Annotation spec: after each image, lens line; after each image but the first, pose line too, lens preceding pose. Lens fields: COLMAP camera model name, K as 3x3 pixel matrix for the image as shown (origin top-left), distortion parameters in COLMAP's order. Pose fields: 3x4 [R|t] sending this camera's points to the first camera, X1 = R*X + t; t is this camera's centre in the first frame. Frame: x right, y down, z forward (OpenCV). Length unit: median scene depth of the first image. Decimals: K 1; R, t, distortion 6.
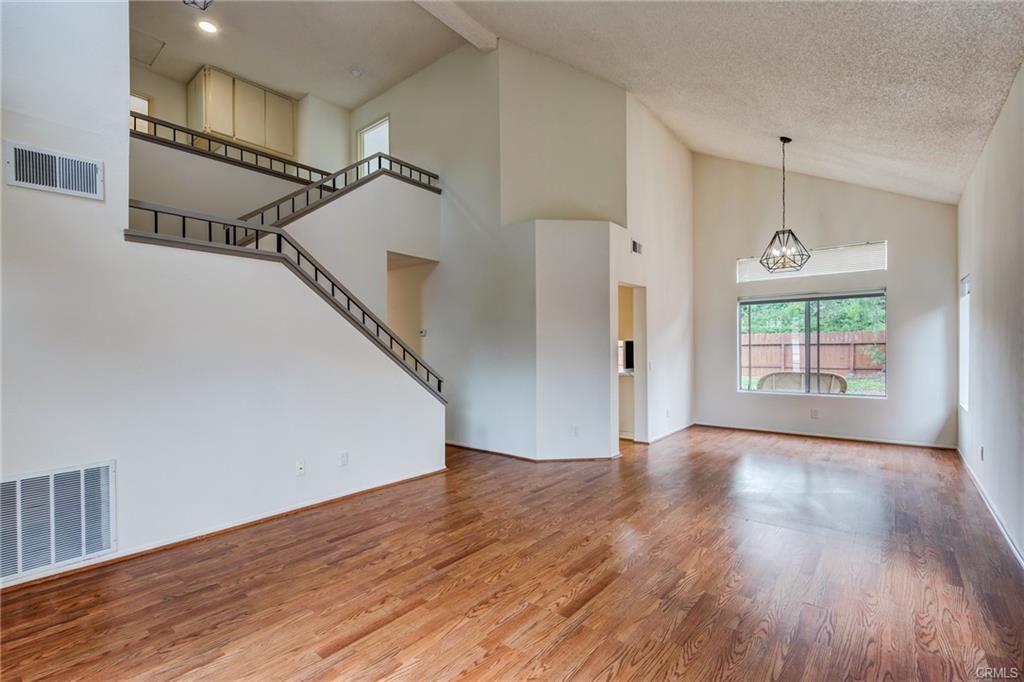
lens RADIAL K [[466.4, 0, 497.6], [0, 466.4, 347.7], [0, 0, 1]] dist [0.006895, -0.000229]
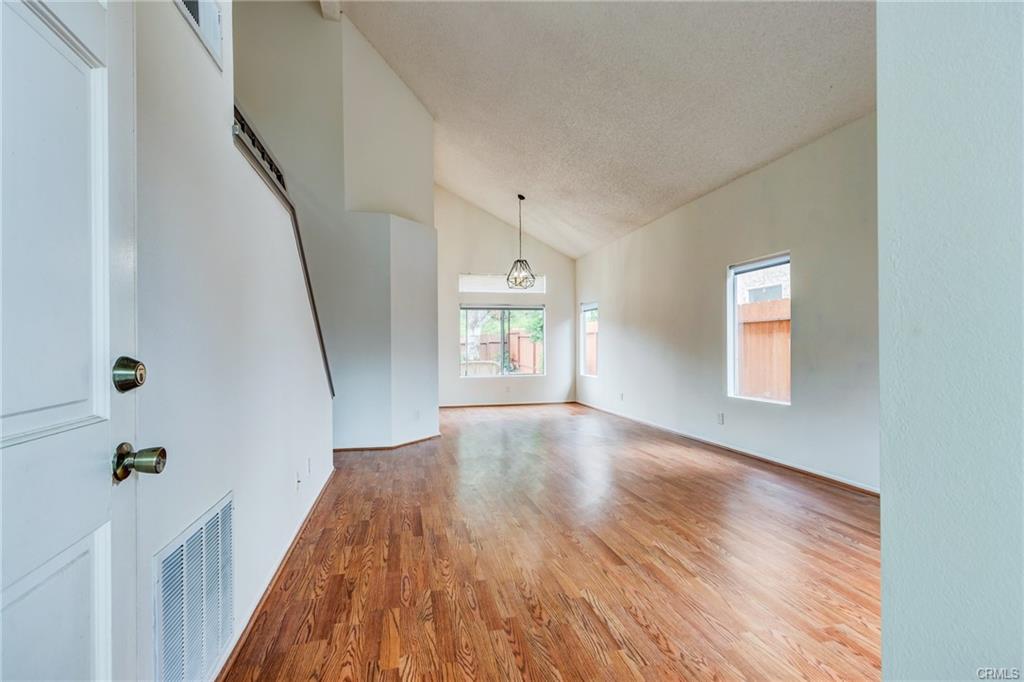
lens RADIAL K [[466.4, 0, 497.6], [0, 466.4, 347.7], [0, 0, 1]] dist [0.006895, -0.000229]
pose [[0.618067, 0.001603, 0.786124, -0.758853], [0.006649, 0.999951, -0.007266, 0.040224], [-0.786097, 0.009718, 0.618026, 0.234287]]
